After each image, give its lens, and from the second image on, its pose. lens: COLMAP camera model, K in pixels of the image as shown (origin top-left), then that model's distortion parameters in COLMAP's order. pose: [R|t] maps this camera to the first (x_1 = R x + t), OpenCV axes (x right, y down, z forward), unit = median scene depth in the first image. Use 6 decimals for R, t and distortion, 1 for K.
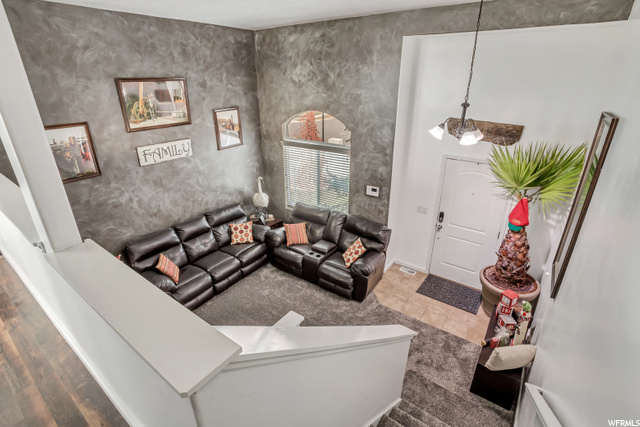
lens RADIAL K [[304.5, 0, 318.8], [0, 304.5, 211.9], [0, 0, 1]] dist [-0.000588, 0.000321]
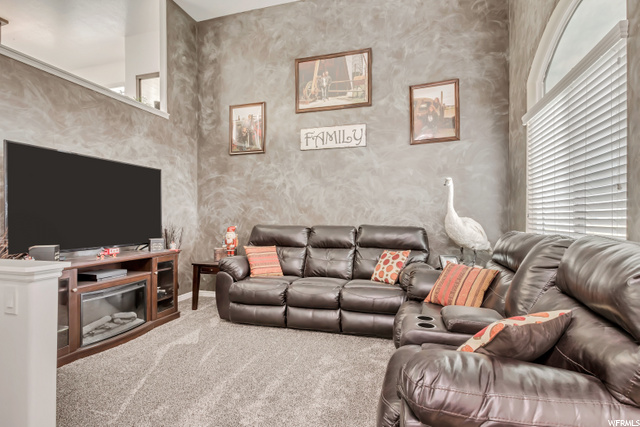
lens RADIAL K [[322.8, 0, 320.8], [0, 322.8, 218.0], [0, 0, 1]] dist [0.011282, 0.000270]
pose [[0.346209, 0.012194, -0.938078, 0.326758], [-0.363728, 0.923451, -0.122234, 0.127707], [0.864778, 0.383524, 0.324142, 0.785929]]
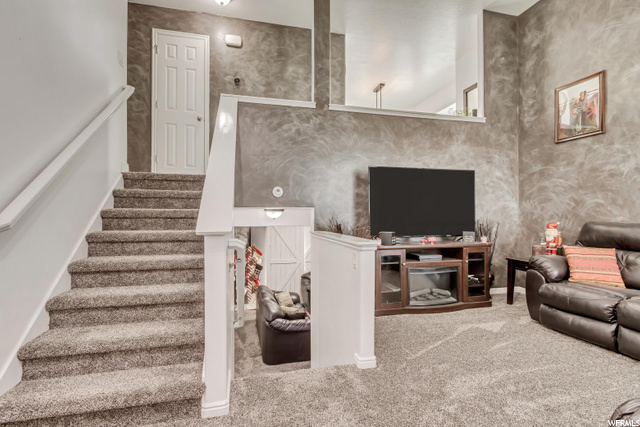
lens RADIAL K [[311.3, 0, 320.0], [0, 311.3, 213.5], [0, 0, 1]] dist [-0.001723, -0.000971]
pose [[-0.623910, 0.011416, -0.781413, 0.376740], [-0.292236, 0.923944, 0.246831, 0.086826], [0.724799, 0.382357, -0.573122, 0.884469]]
